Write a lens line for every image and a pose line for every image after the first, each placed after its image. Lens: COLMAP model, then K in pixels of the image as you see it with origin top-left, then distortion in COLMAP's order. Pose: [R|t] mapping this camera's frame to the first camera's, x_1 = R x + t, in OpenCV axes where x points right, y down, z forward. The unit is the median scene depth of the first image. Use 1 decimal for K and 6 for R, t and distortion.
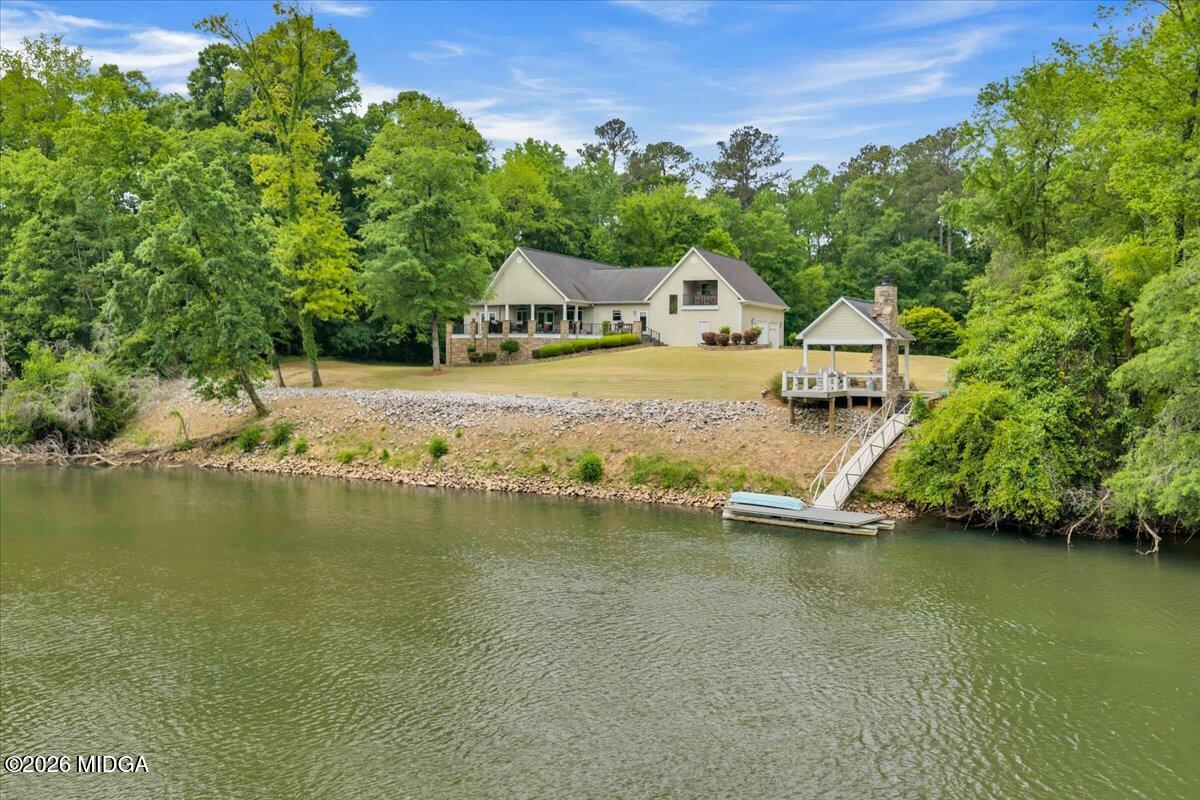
lens RADIAL K [[1052.2, 0, 606.3], [0, 1052.2, 355.4], [0, 0, 1]] dist [0.027816, -0.017329]
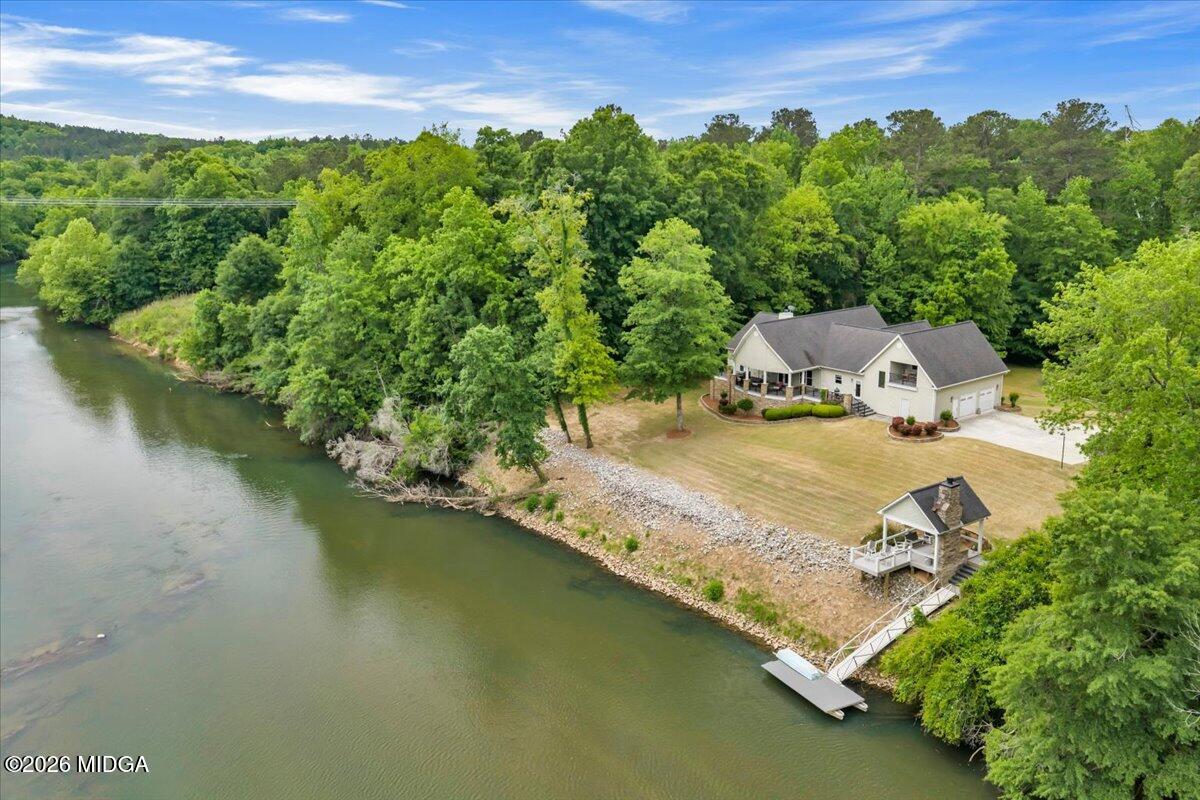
lens RADIAL K [[1022.8, 0, 586.9], [0, 1022.8, 399.2], [0, 0, 1]] dist [0.101369, -0.253163]
pose [[0.902715, 0.076529, -0.423379, 0.264332], [0.026936, 0.972069, 0.233143, -0.315201], [0.429396, -0.221866, 0.875440, -0.160047]]
